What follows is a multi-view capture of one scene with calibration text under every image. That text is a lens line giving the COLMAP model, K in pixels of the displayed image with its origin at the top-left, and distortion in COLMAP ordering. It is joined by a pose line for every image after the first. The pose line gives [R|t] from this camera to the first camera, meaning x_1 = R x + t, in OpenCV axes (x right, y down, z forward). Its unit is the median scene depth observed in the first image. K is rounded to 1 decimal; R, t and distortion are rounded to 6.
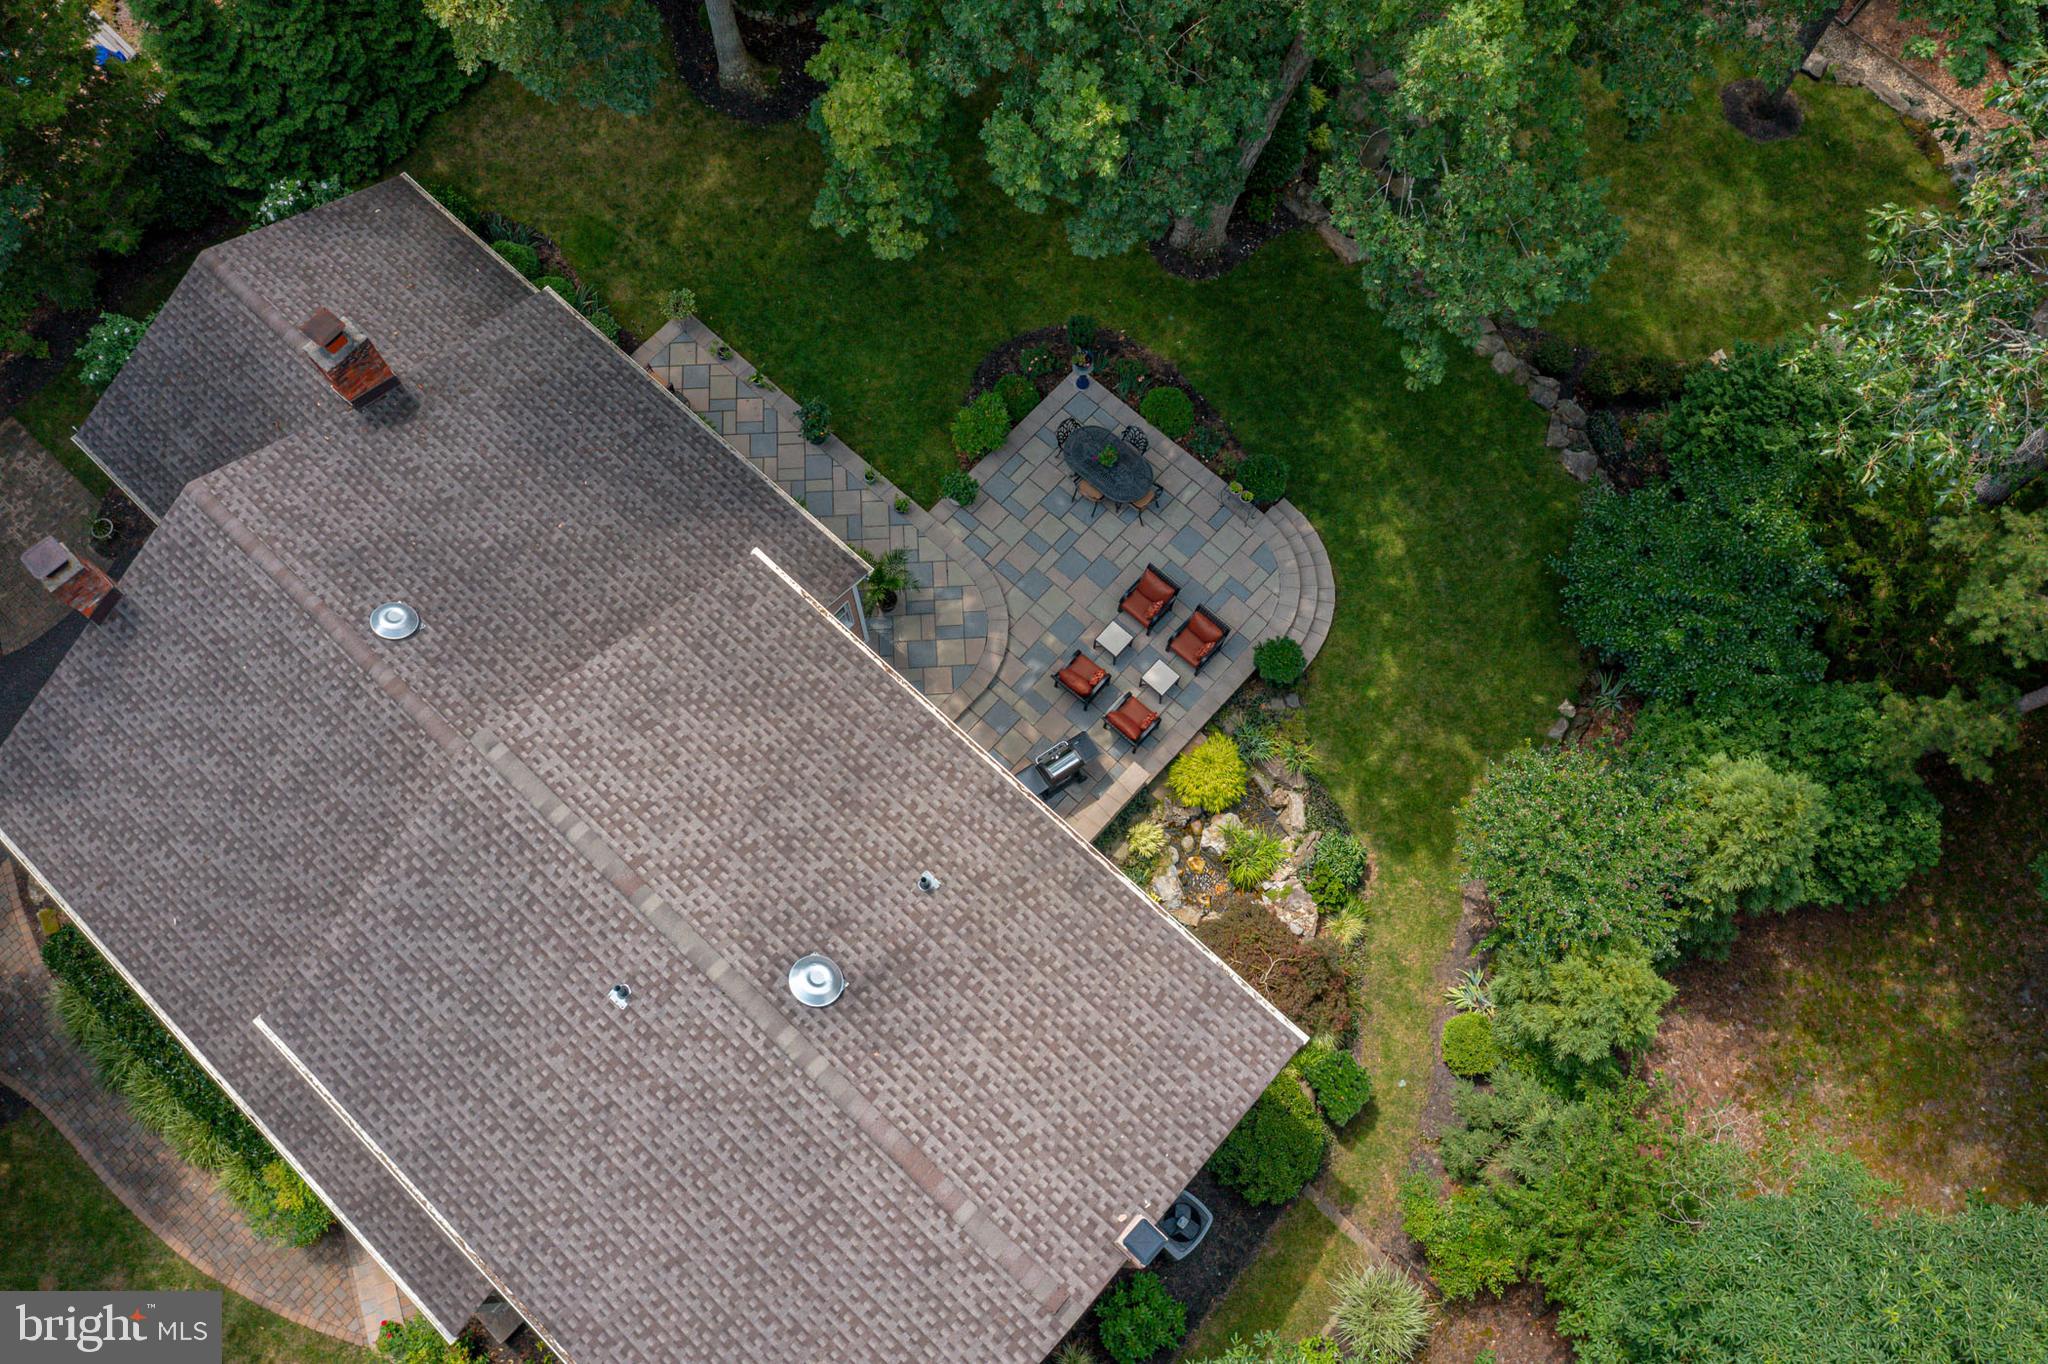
lens RADIAL K [[1636.8, 0, 1021.9], [0, 1636.8, 676.2], [0, 0, 1]] dist [0.009078, -0.010969]
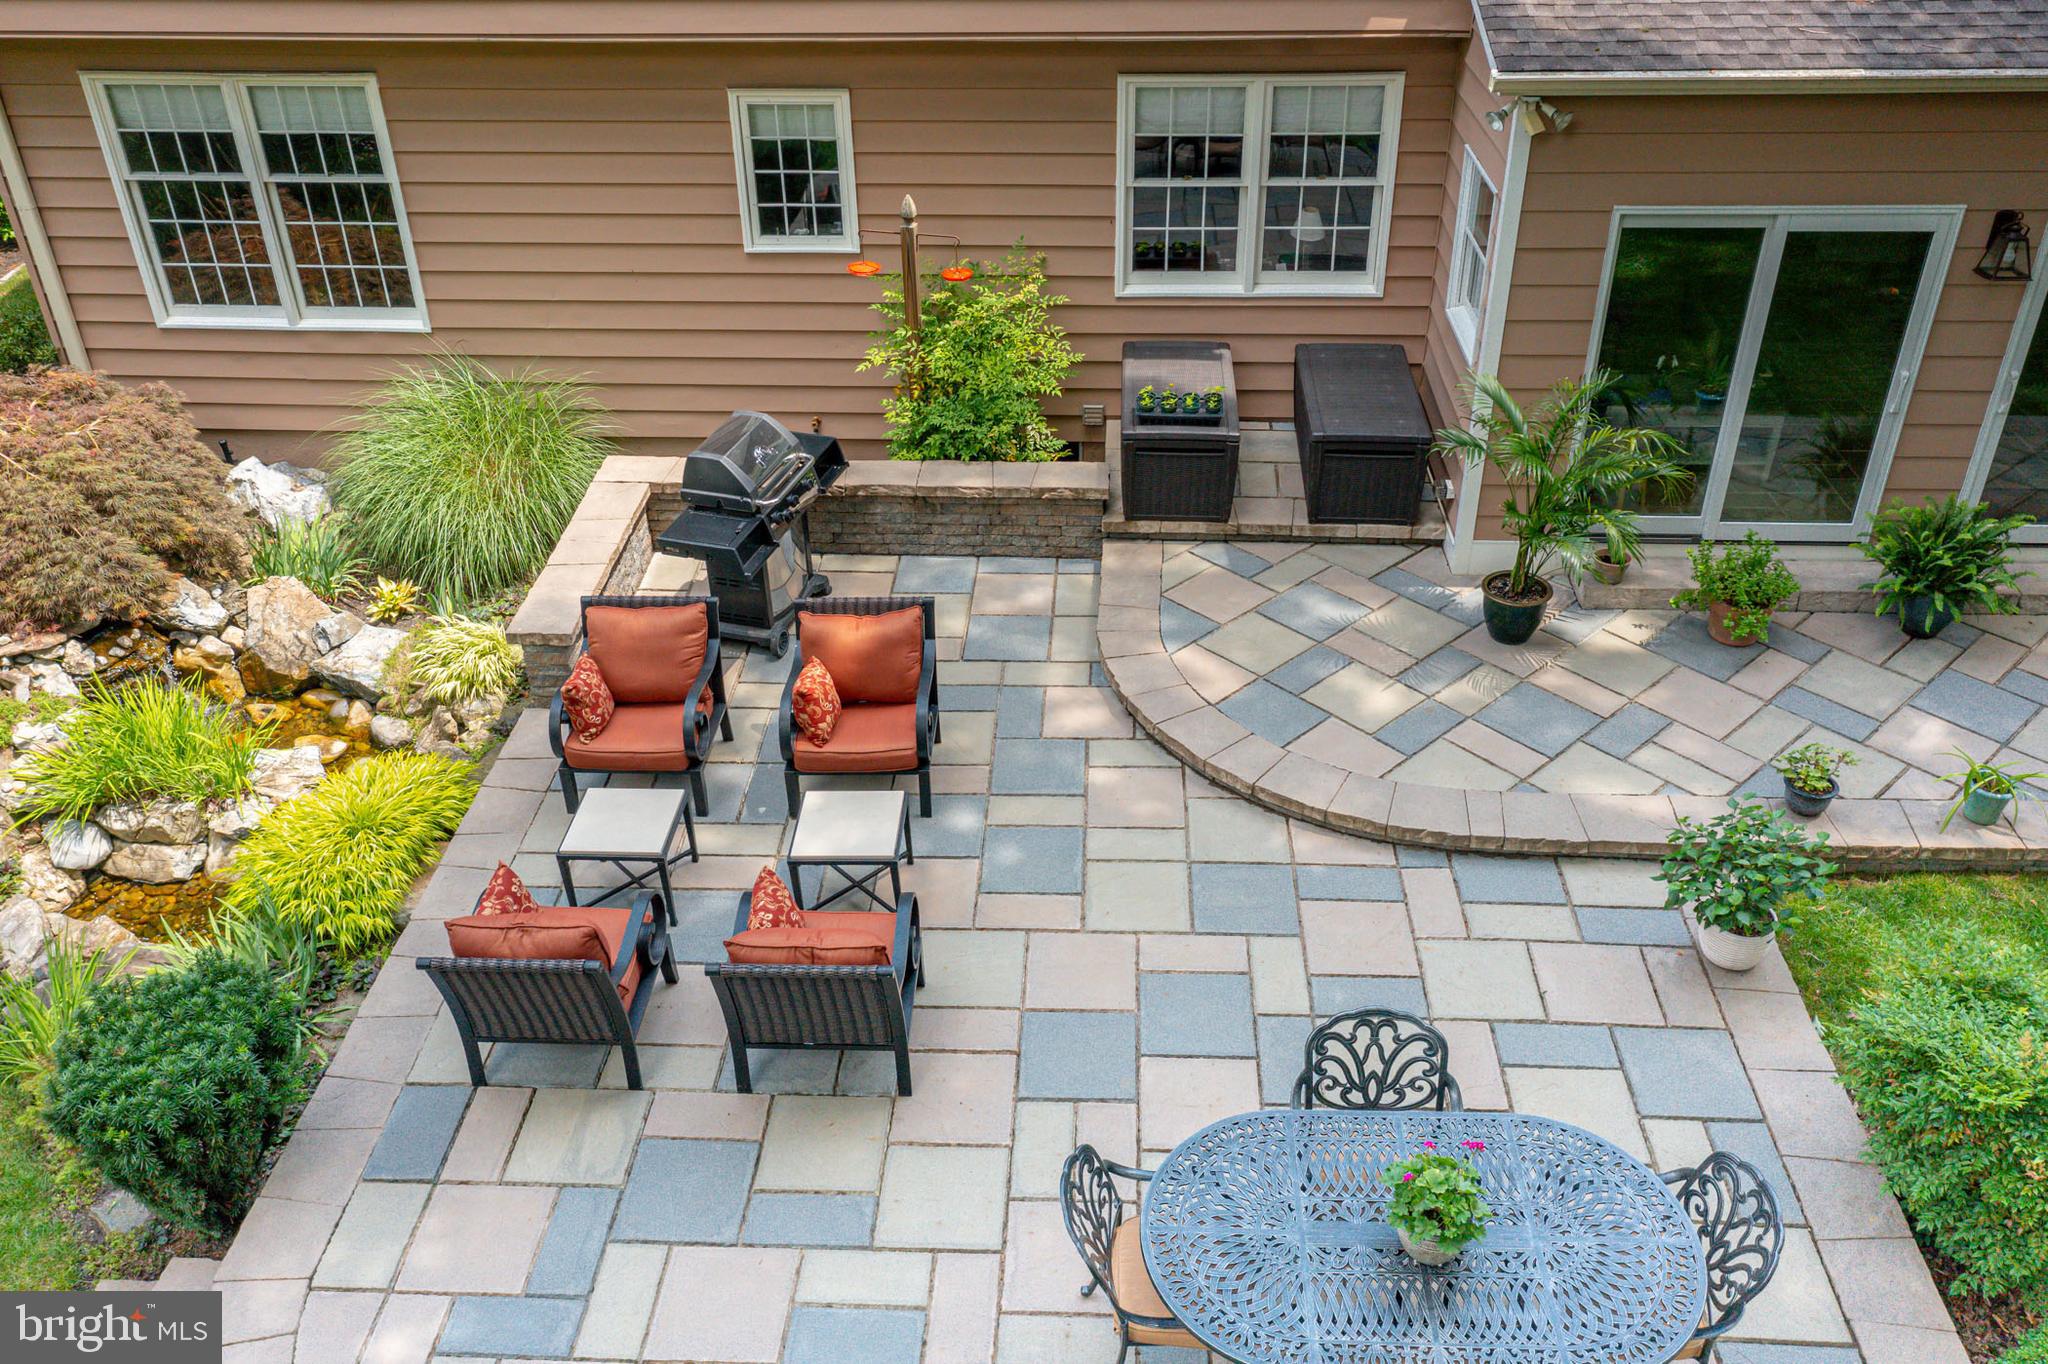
lens RADIAL K [[1636.8, 0, 1024.5], [0, 1636.8, 686.7], [0, 0, 1]] dist [0.009078, -0.010969]
pose [[-0.776039, 0.349404, -0.525052, 0.192955], [-0.591035, -0.112379, 0.798779, -0.287059], [0.220092, 0.930208, 0.293721, 1.044944]]
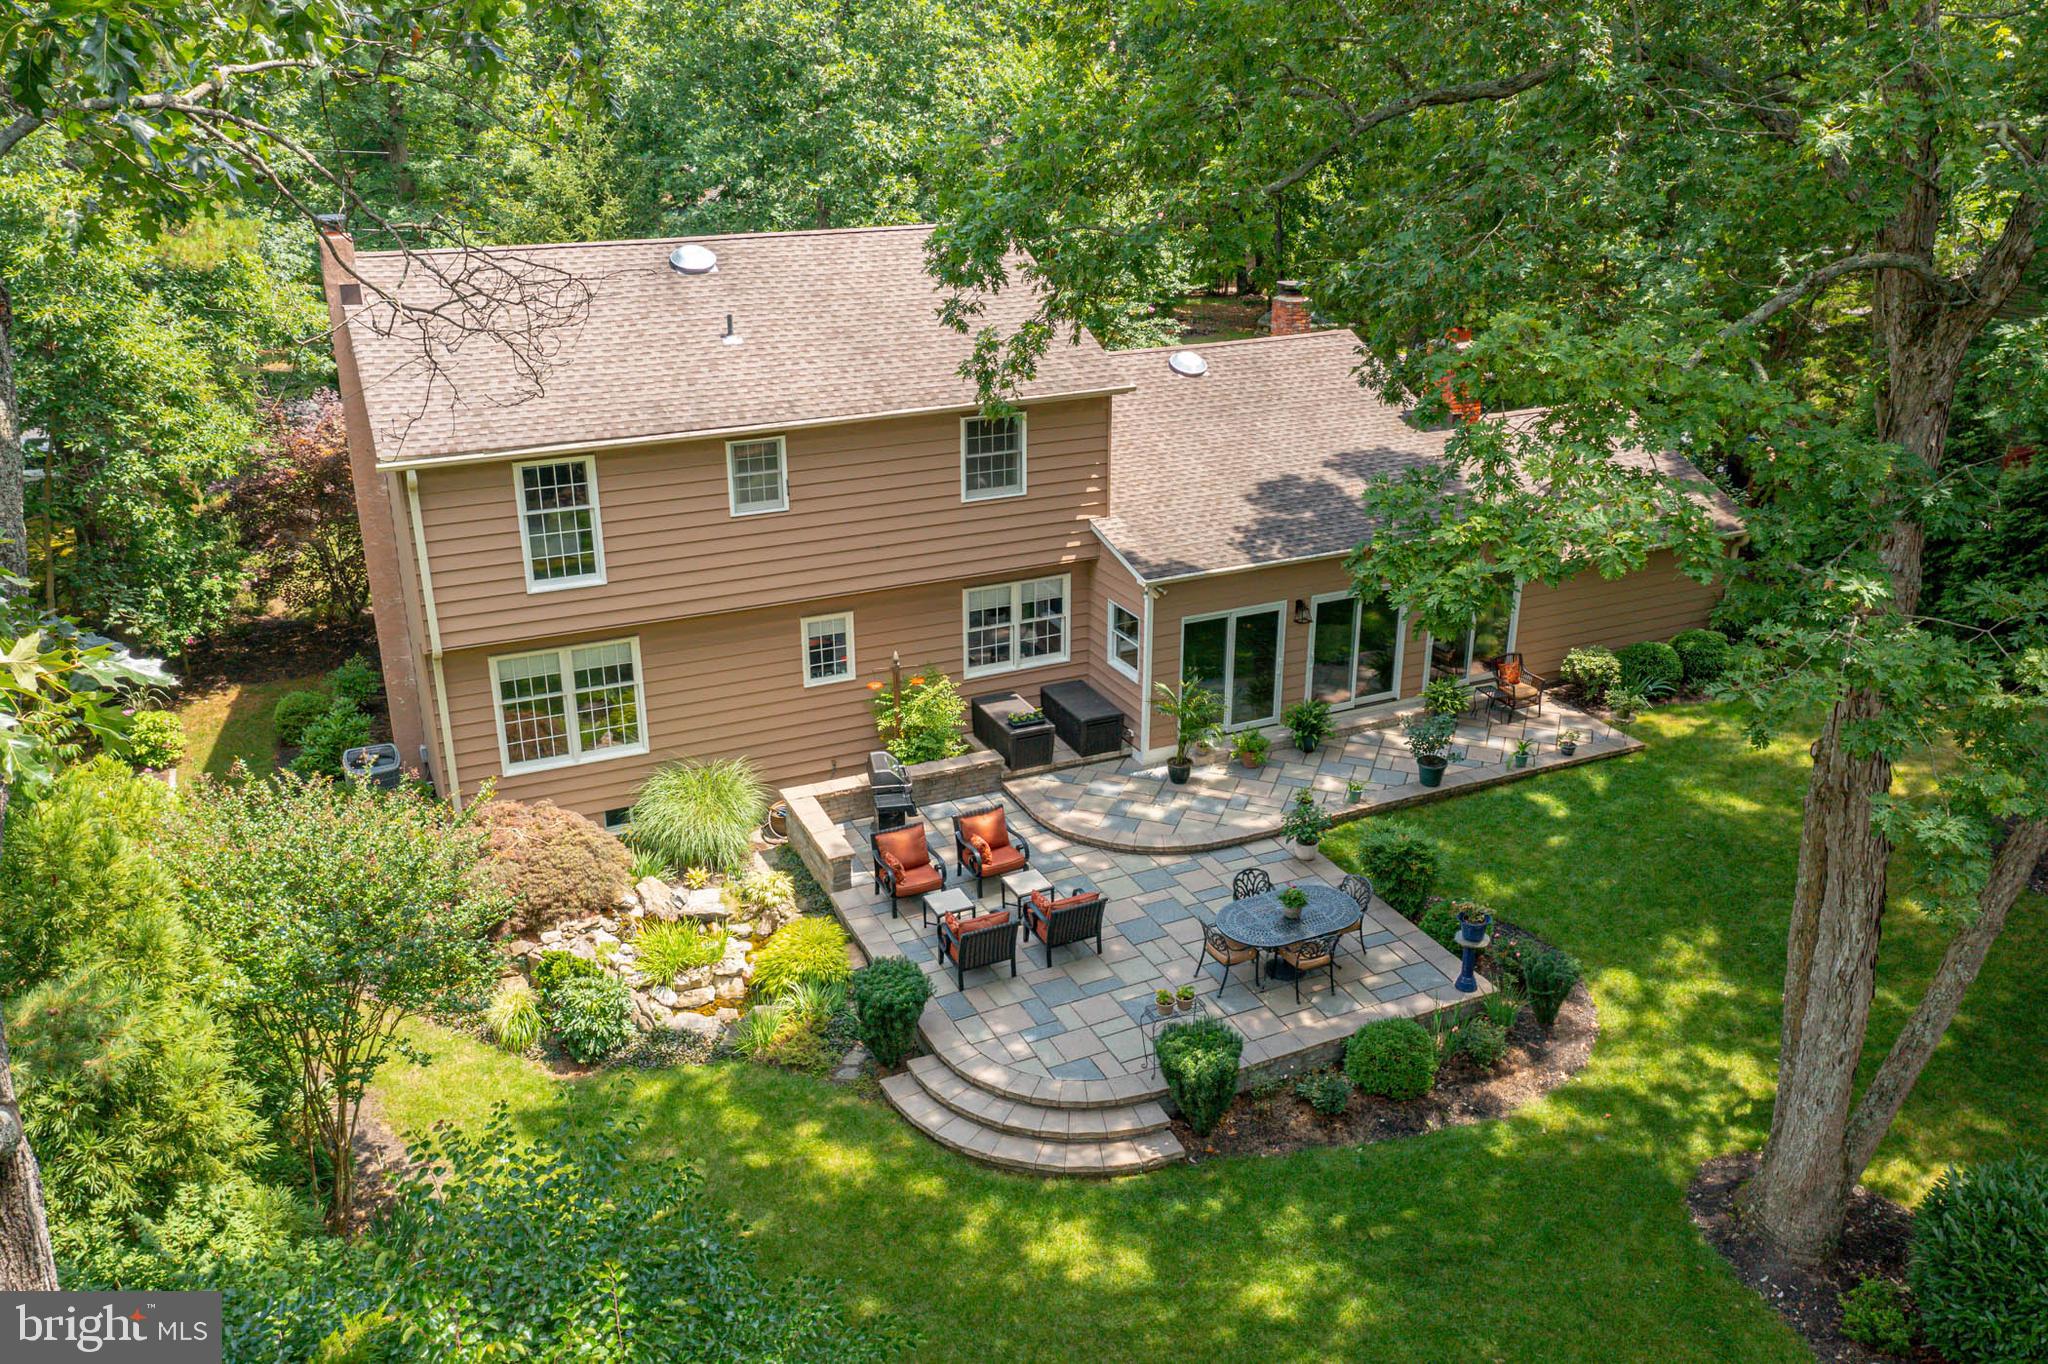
lens RADIAL K [[1636.8, 0, 1019.8], [0, 1636.8, 678.4], [0, 0, 1]] dist [0.009078, -0.010969]
pose [[-0.384115, 0.336443, -0.859803, 0.739834], [-0.870546, 0.178255, 0.458666, -0.418615], [0.307579, 0.924679, 0.224419, 0.870875]]
